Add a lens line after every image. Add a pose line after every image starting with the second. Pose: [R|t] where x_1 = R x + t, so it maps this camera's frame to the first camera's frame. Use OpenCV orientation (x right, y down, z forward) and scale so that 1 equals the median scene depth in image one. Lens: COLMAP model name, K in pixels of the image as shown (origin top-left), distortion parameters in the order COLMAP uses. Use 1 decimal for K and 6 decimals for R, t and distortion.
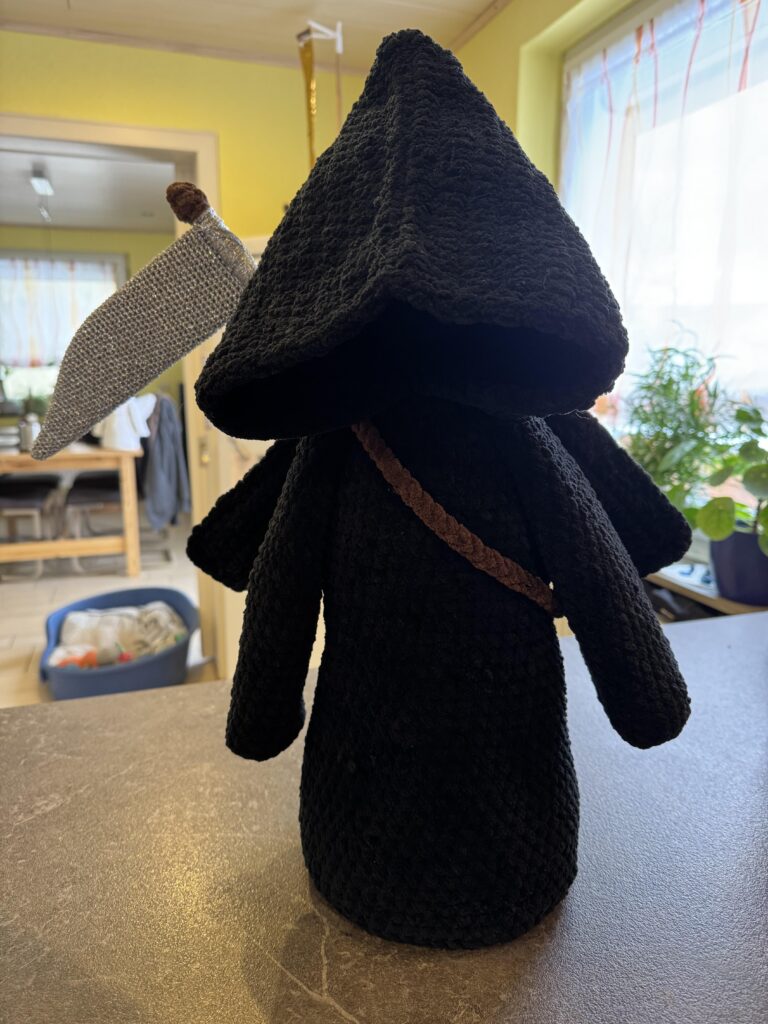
lens RADIAL K [[749.9, 0, 384.6], [0, 749.9, 509.4], [0, 0, 1]] dist [-0.017946, 0.006520]
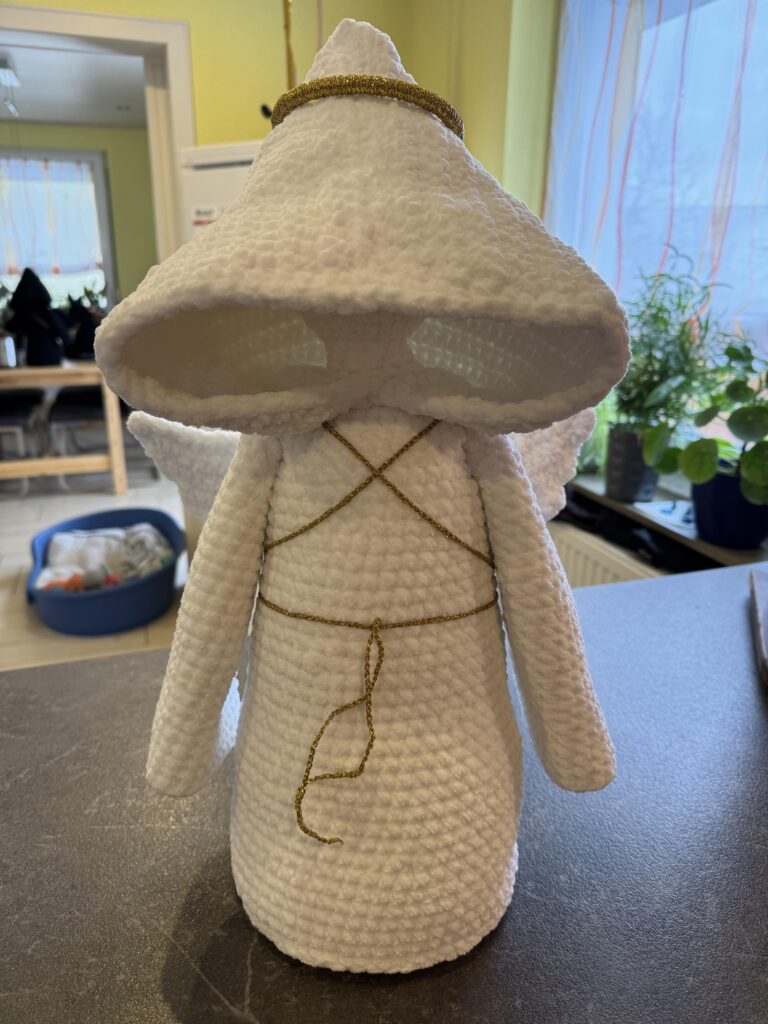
lens RADIAL K [[749.9, 0, 387.2], [0, 749.9, 507.9], [0, 0, 1]] dist [-0.017946, 0.006520]
pose [[0.999972, 0.002914, 0.006907, 0.056035], [-0.003734, 0.992534, 0.121908, -0.078189], [-0.006500, -0.121930, 0.992517, 0.051109]]
